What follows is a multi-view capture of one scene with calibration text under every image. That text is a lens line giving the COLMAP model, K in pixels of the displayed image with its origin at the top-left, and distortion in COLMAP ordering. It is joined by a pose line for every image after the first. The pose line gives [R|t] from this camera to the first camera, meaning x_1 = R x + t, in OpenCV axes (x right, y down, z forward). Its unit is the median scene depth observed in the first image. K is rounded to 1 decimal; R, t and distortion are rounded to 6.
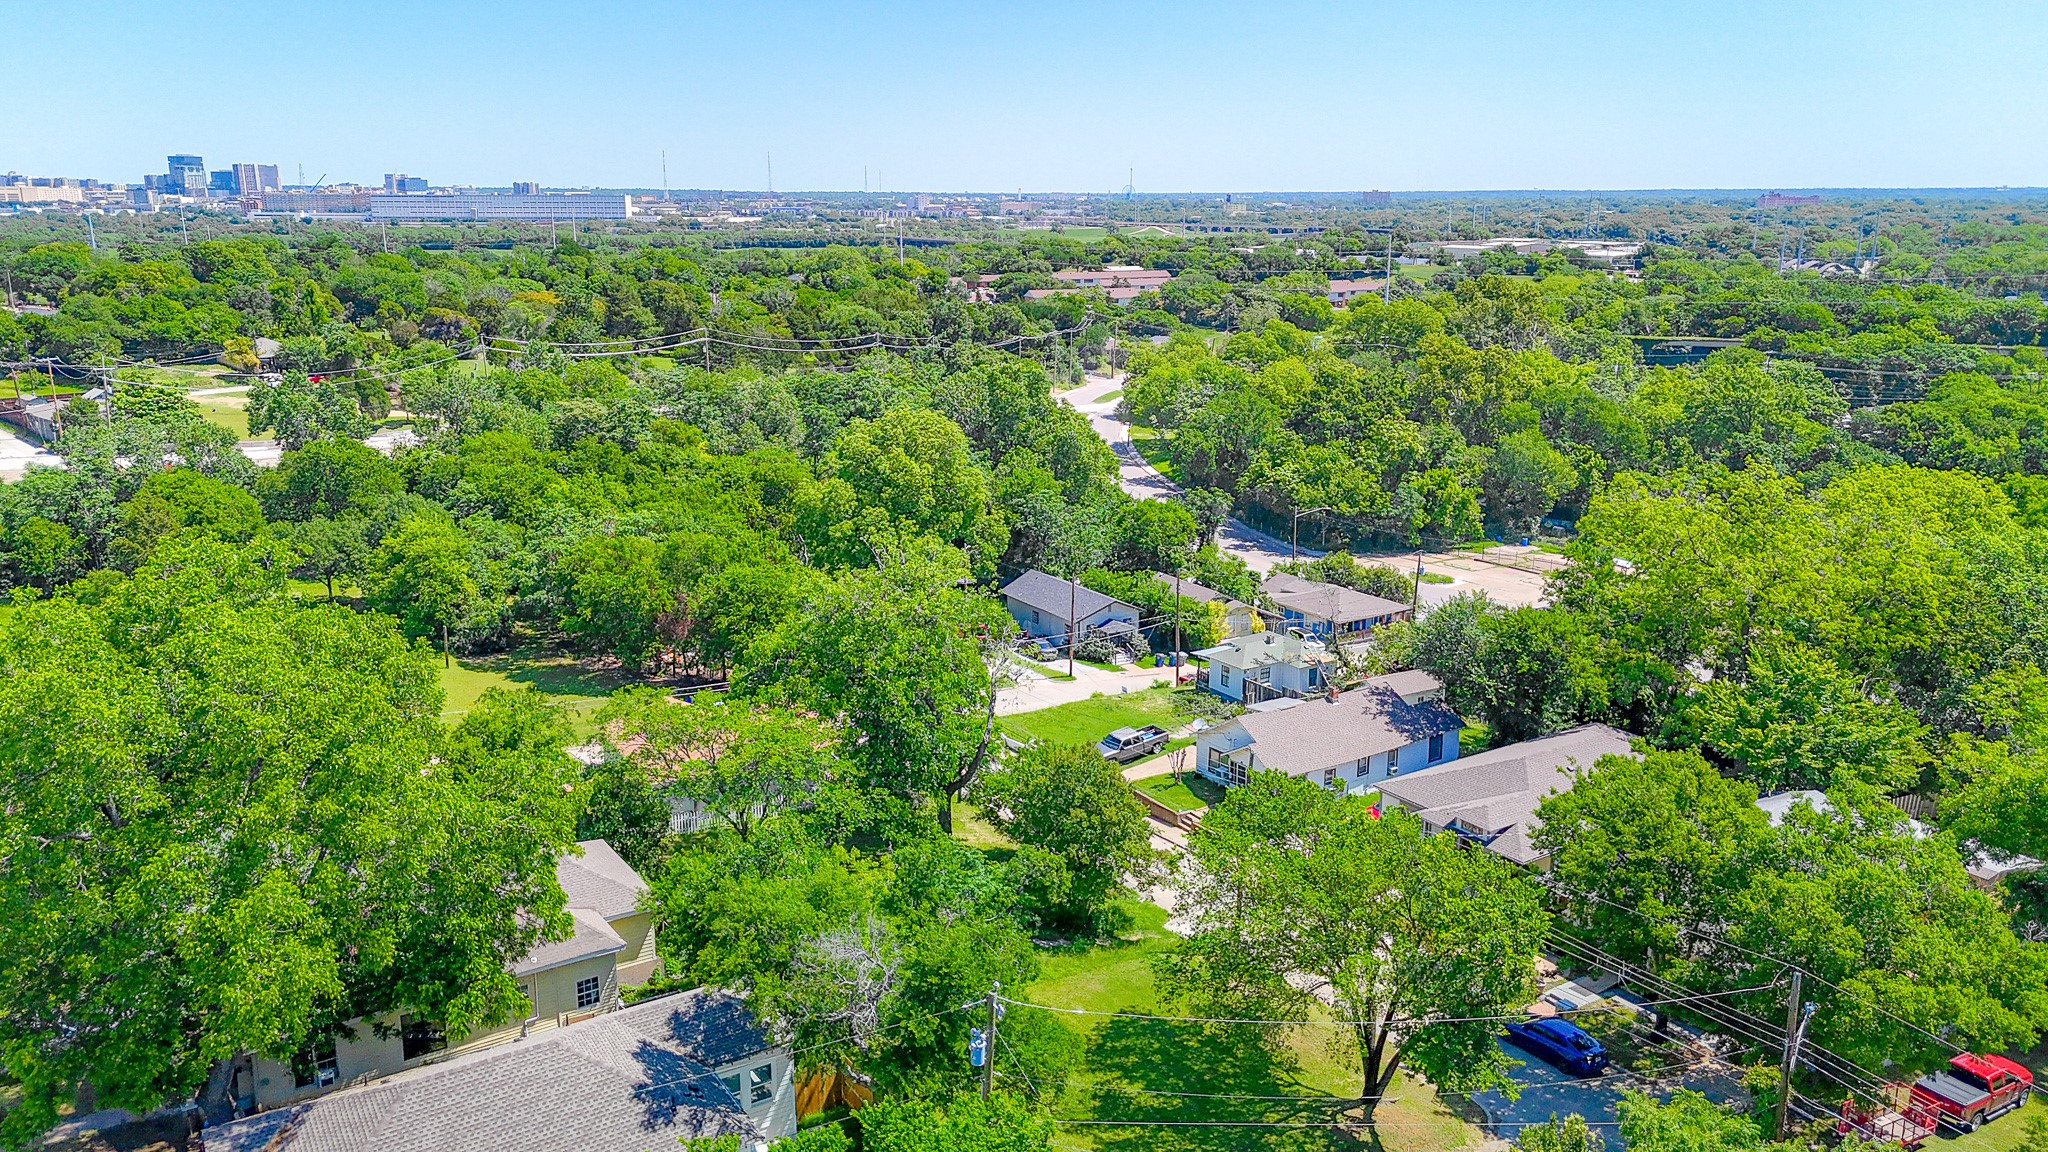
lens RADIAL K [[1515.9, 0, 1017.1], [0, 1515.9, 560.4], [0, 0, 1]] dist [0.078145, -0.070622]
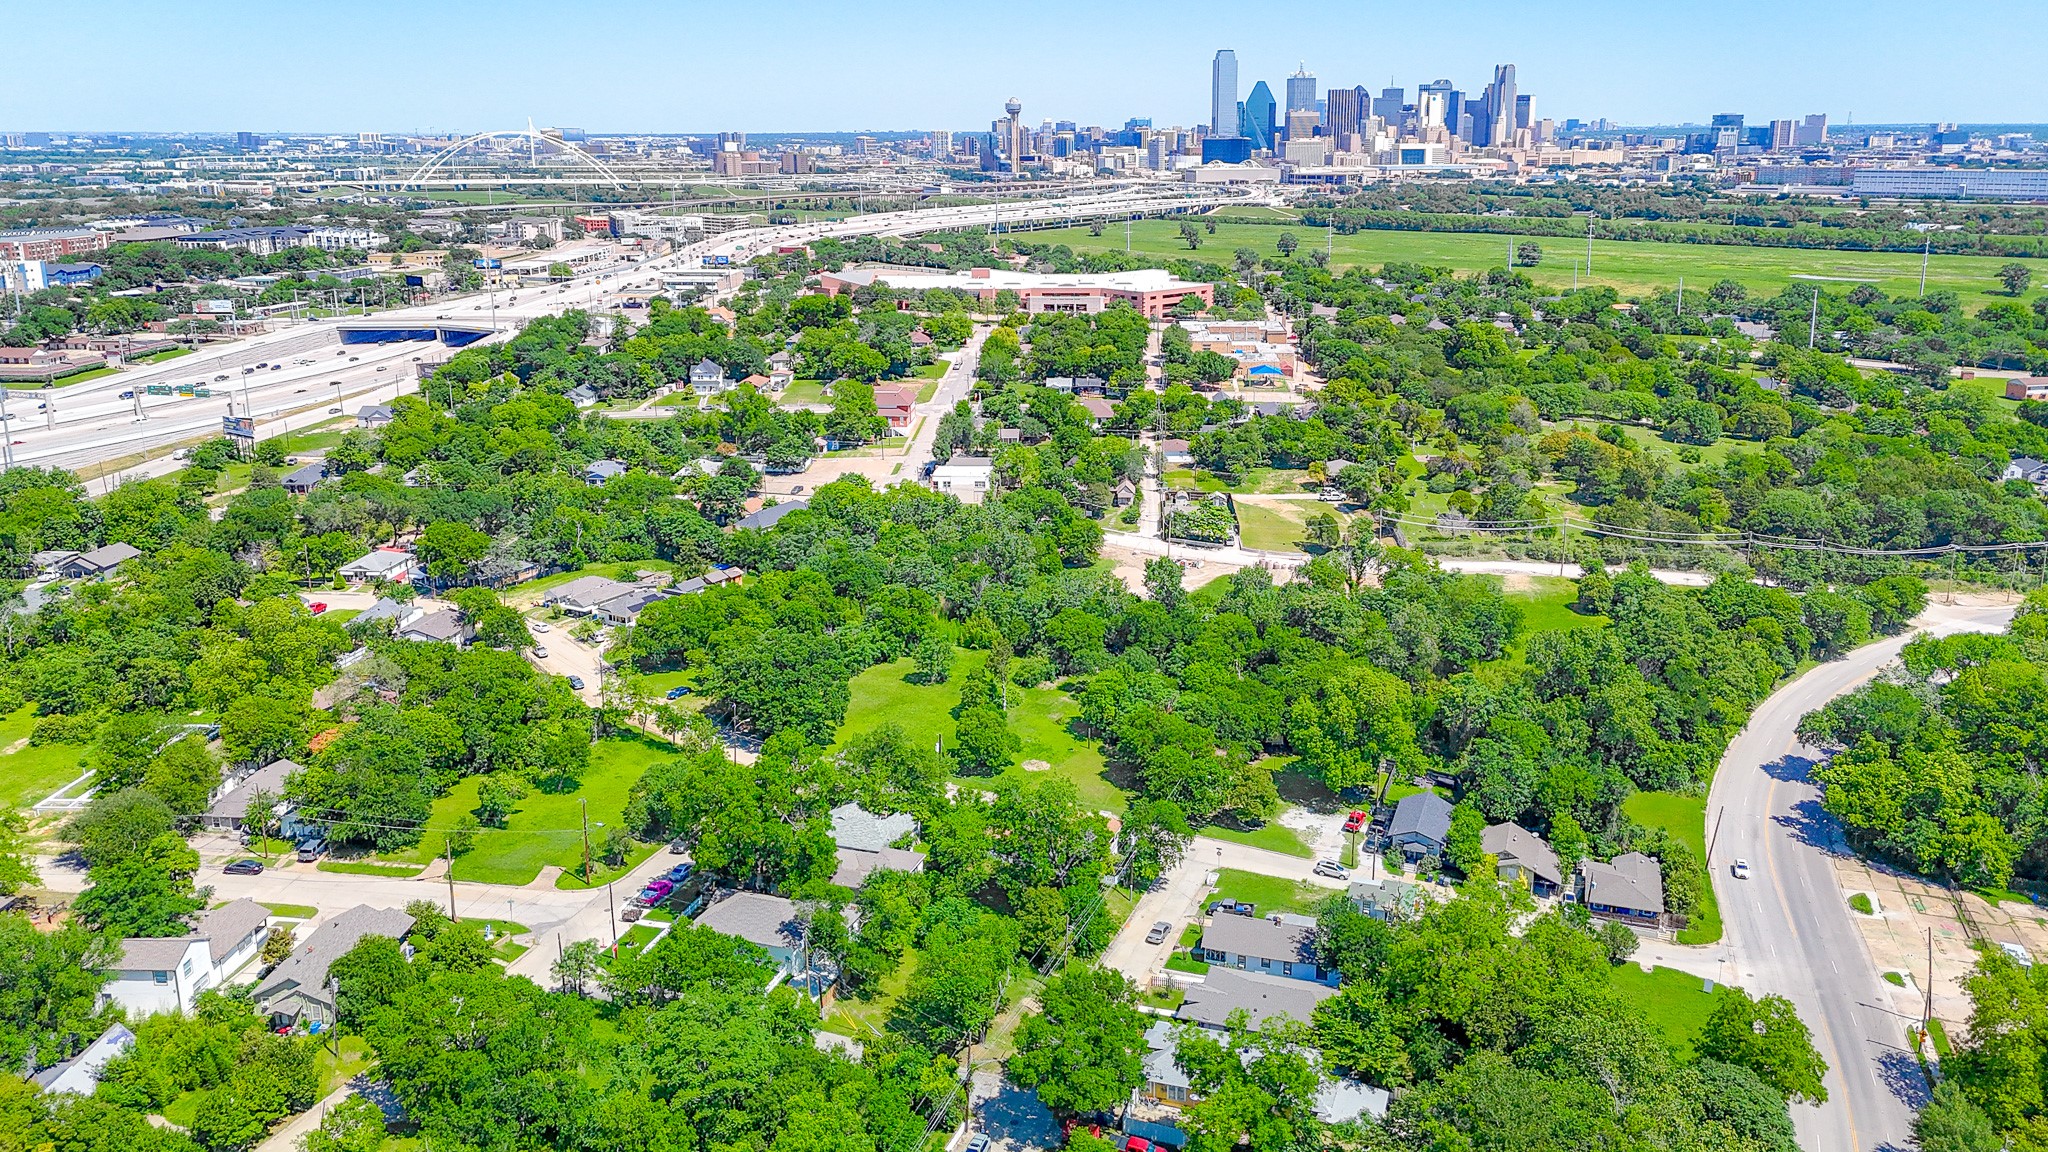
lens RADIAL K [[1515.9, 0, 1062.5], [0, 1515.9, 559.9], [0, 0, 1]] dist [0.078145, -0.070622]
pose [[0.623309, 0.208031, -0.753796, 0.943986], [-0.176051, 0.976549, 0.123930, -0.368639], [0.761900, 0.055460, 0.645316, -0.304077]]
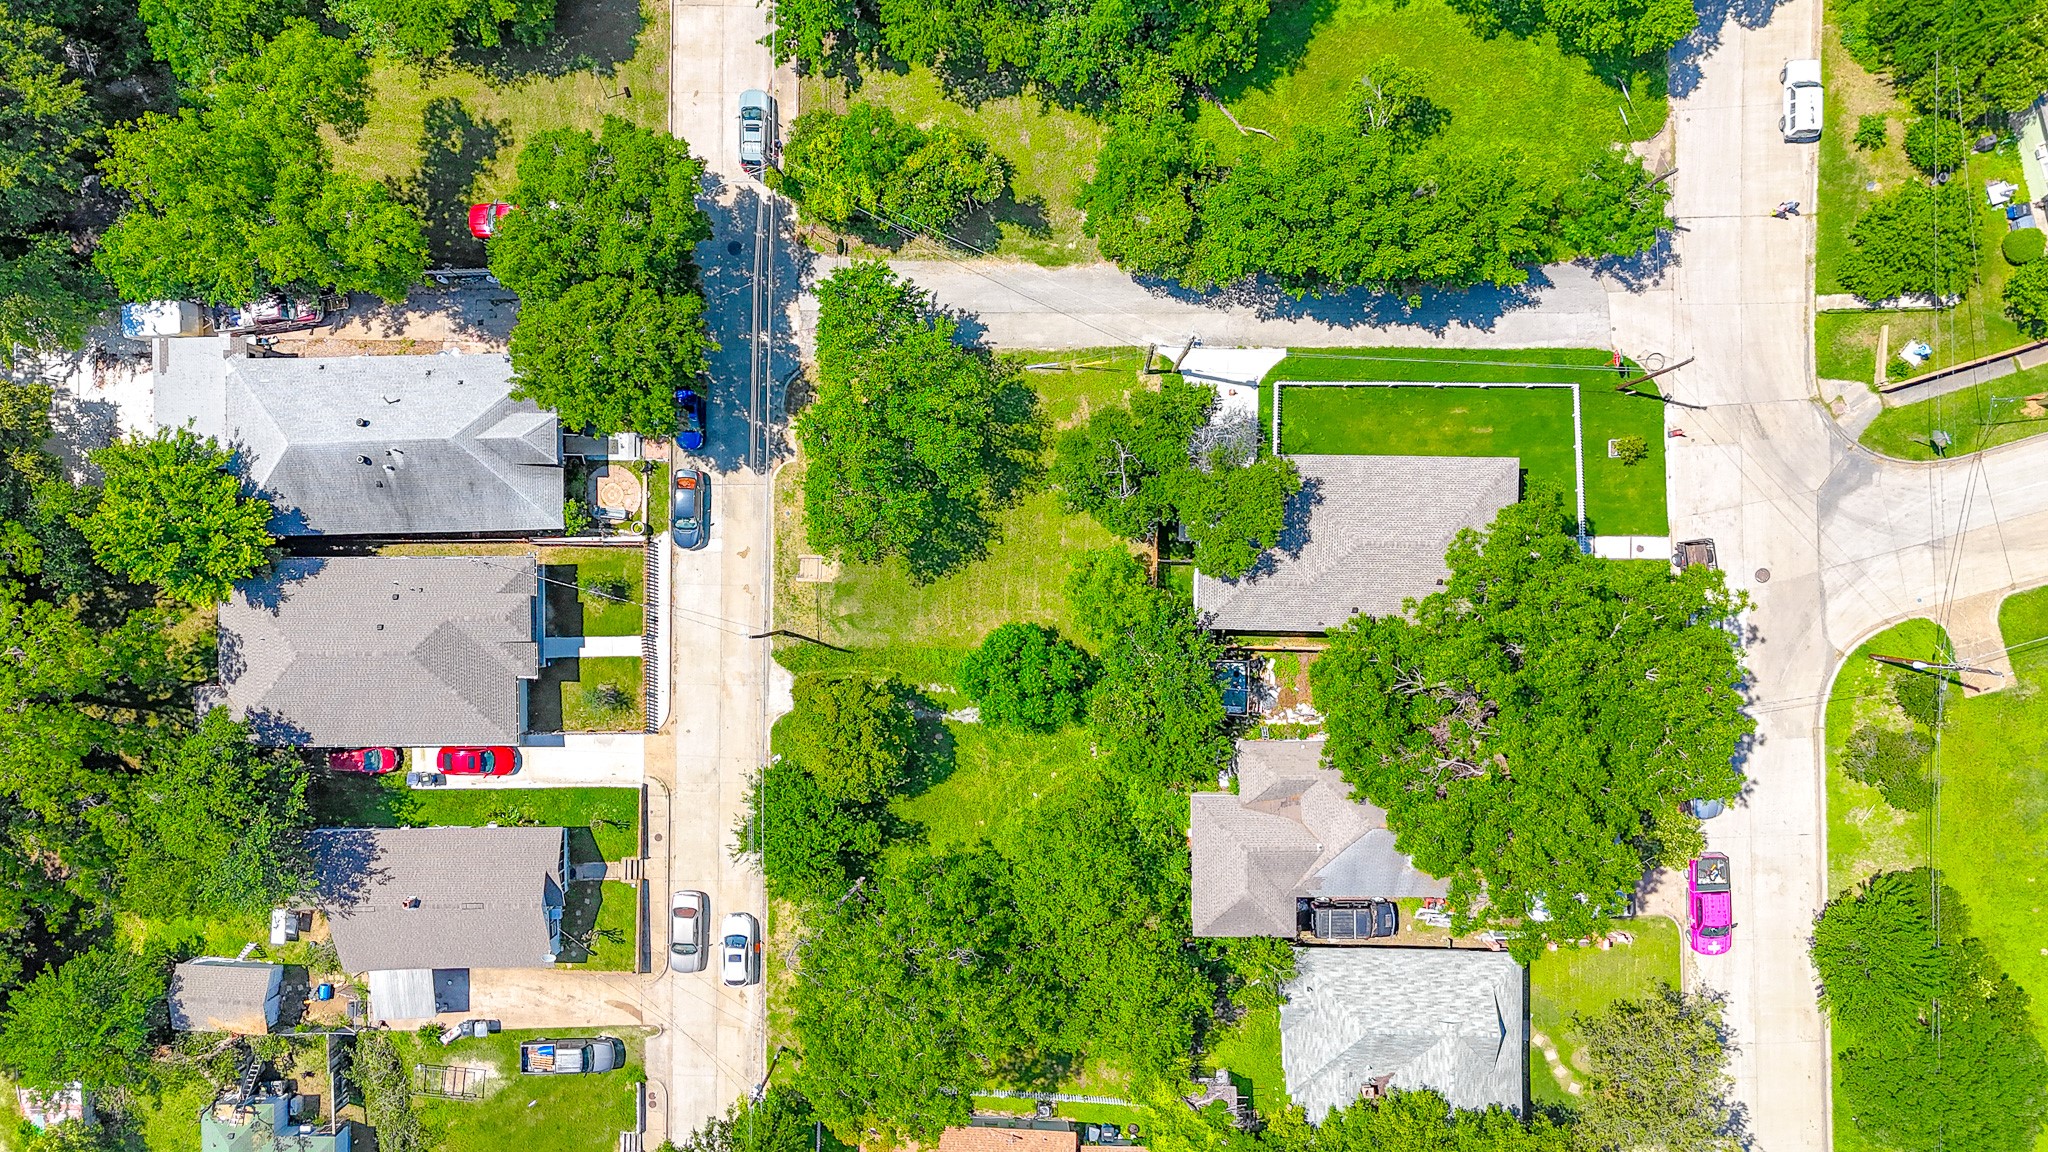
lens RADIAL K [[1515.9, 0, 942.5], [0, 1515.9, 591.5], [0, 0, 1]] dist [0.078145, -0.070622]
pose [[-0.841841, -0.539519, 0.014910, 0.013875], [0.156488, -0.217552, 0.963422, -0.504874], [-0.516541, 0.813382, 0.267572, 0.290455]]
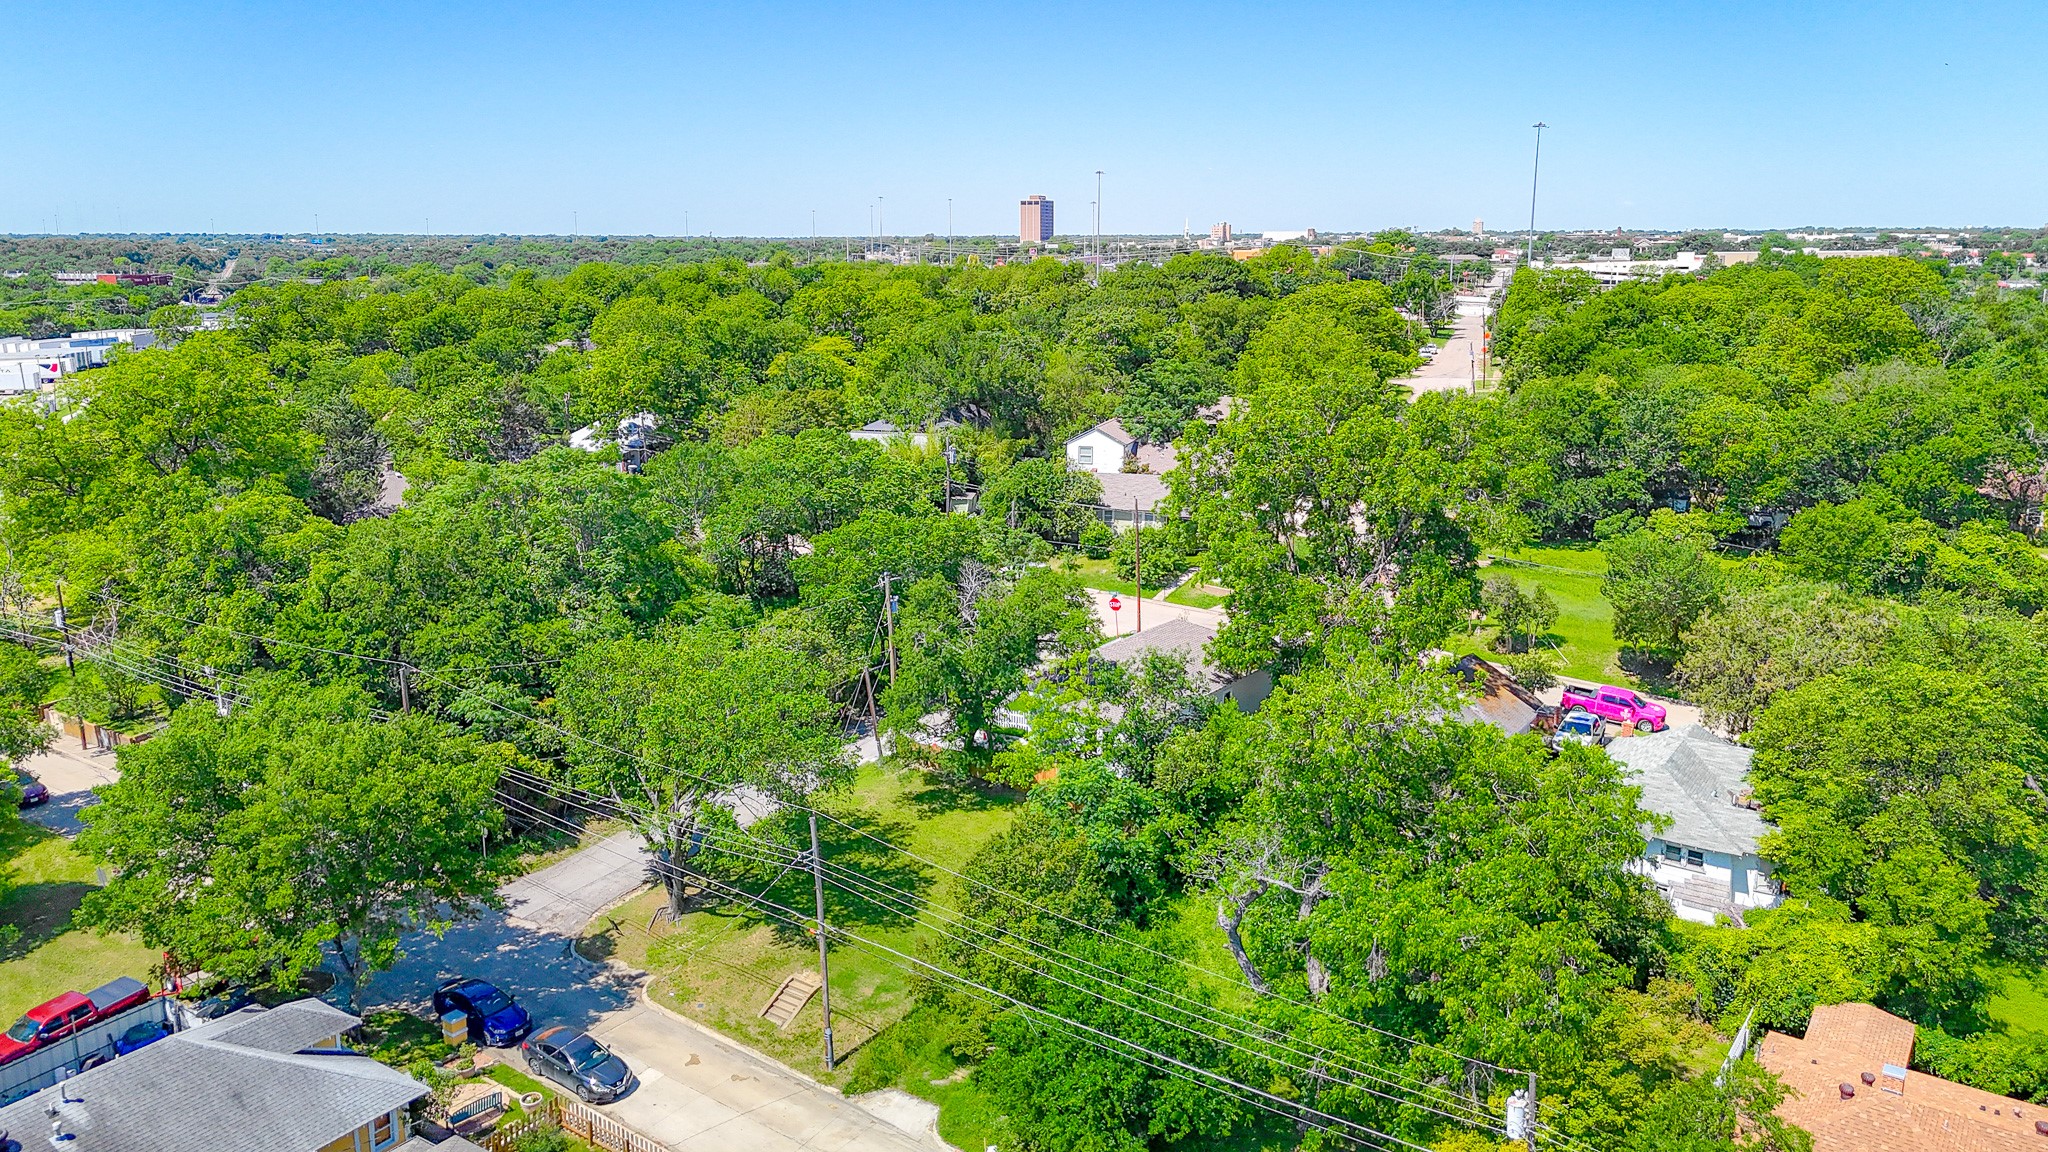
lens RADIAL K [[1515.9, 0, 1028.3], [0, 1515.9, 556.0], [0, 0, 1]] dist [0.078145, -0.070622]
pose [[-0.918572, 0.082627, -0.386520, 0.177390], [-0.089131, 0.909414, 0.406229, -0.171474], [0.385072, 0.407602, -0.827998, 0.842453]]
